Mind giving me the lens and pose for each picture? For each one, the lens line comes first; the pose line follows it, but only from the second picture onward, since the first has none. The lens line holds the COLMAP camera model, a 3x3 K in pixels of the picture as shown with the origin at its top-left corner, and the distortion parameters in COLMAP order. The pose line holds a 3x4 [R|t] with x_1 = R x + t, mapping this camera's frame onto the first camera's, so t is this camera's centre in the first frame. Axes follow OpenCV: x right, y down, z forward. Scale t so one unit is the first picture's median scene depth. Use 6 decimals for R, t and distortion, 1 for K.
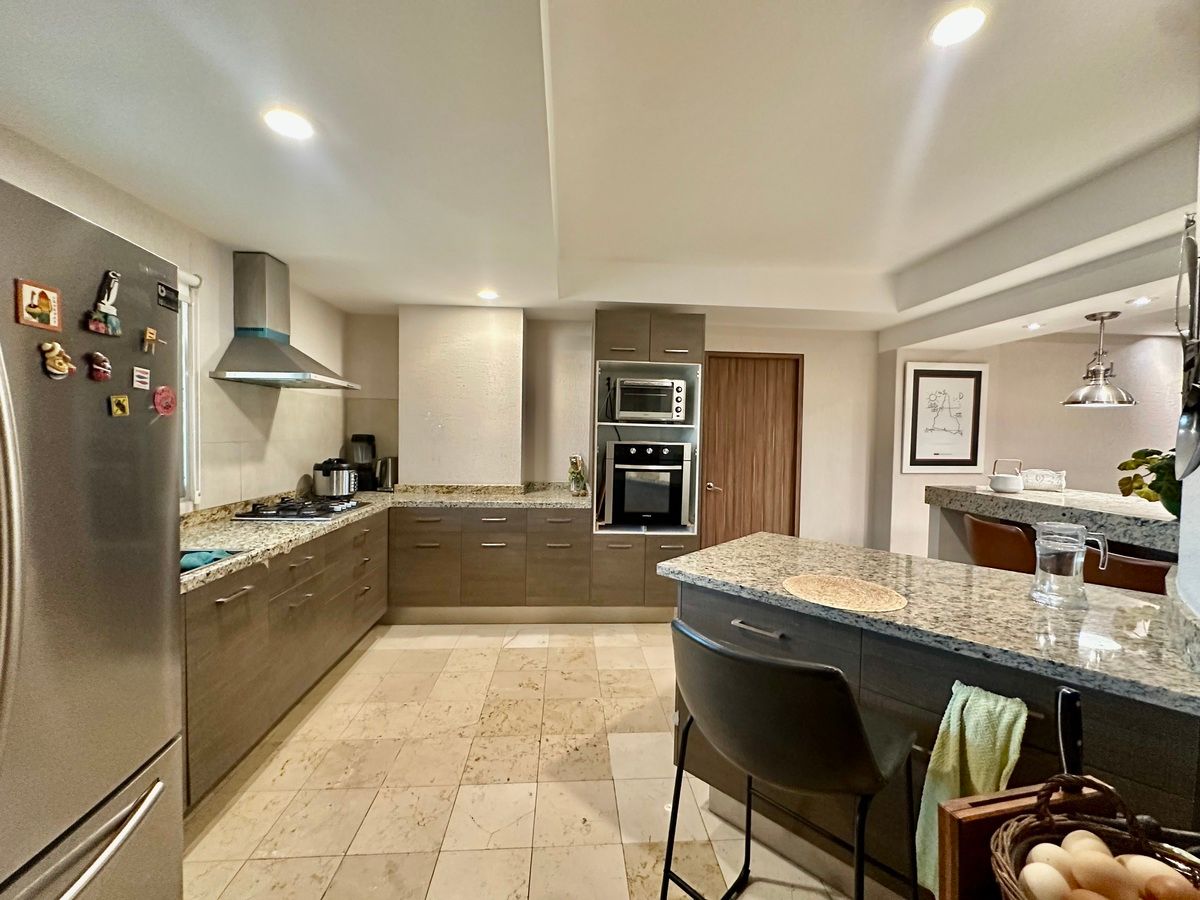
lens RADIAL K [[481.0, 0, 600.0], [0, 481.0, 450.0], [0, 0, 1]] dist [-0.001813, 0.000106]
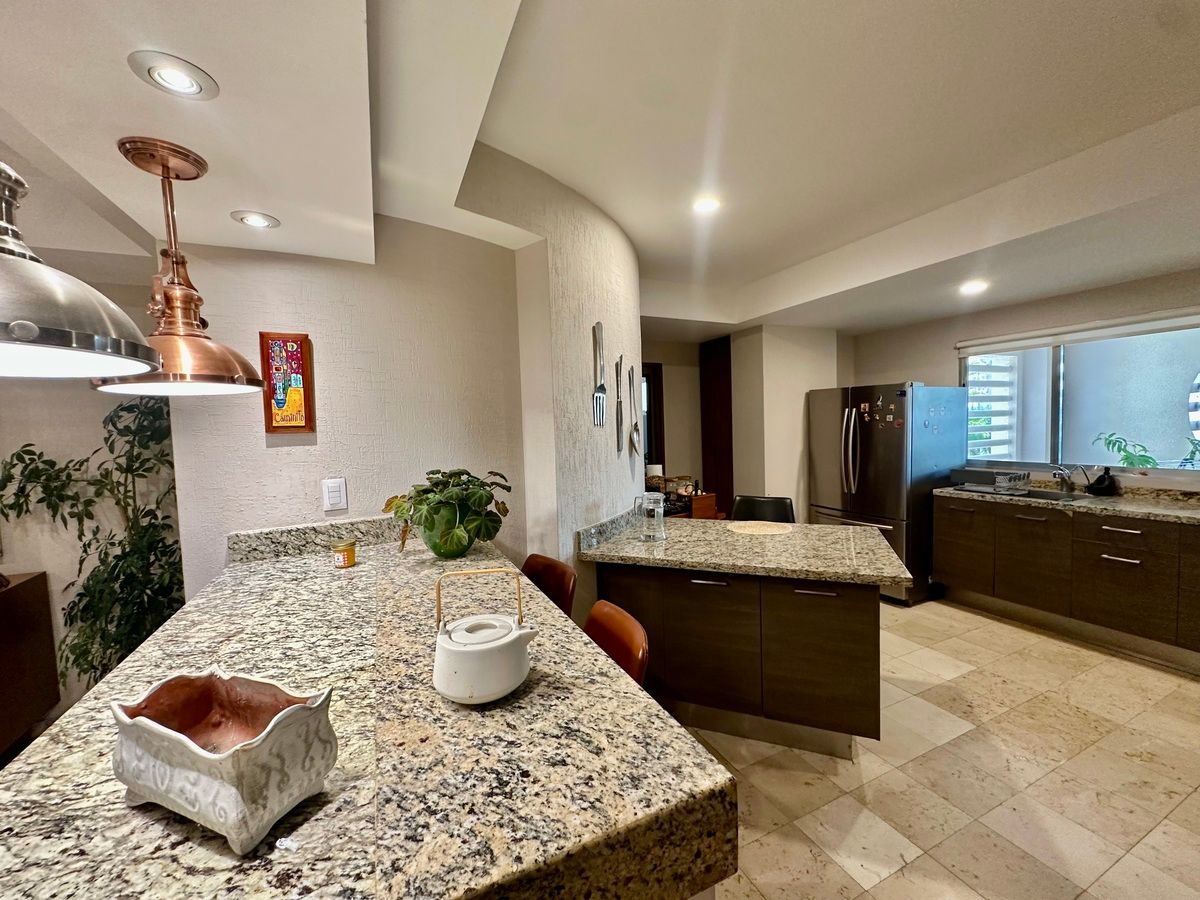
lens RADIAL K [[481.0, 0, 600.0], [0, 481.0, 450.0], [0, 0, 1]] dist [-0.001813, 0.000106]
pose [[-0.935768, 0.031758, -0.351182, 1.328229], [0.002879, 0.996591, 0.082453, -0.110067], [0.352603, 0.076145, -0.932670, 1.933182]]
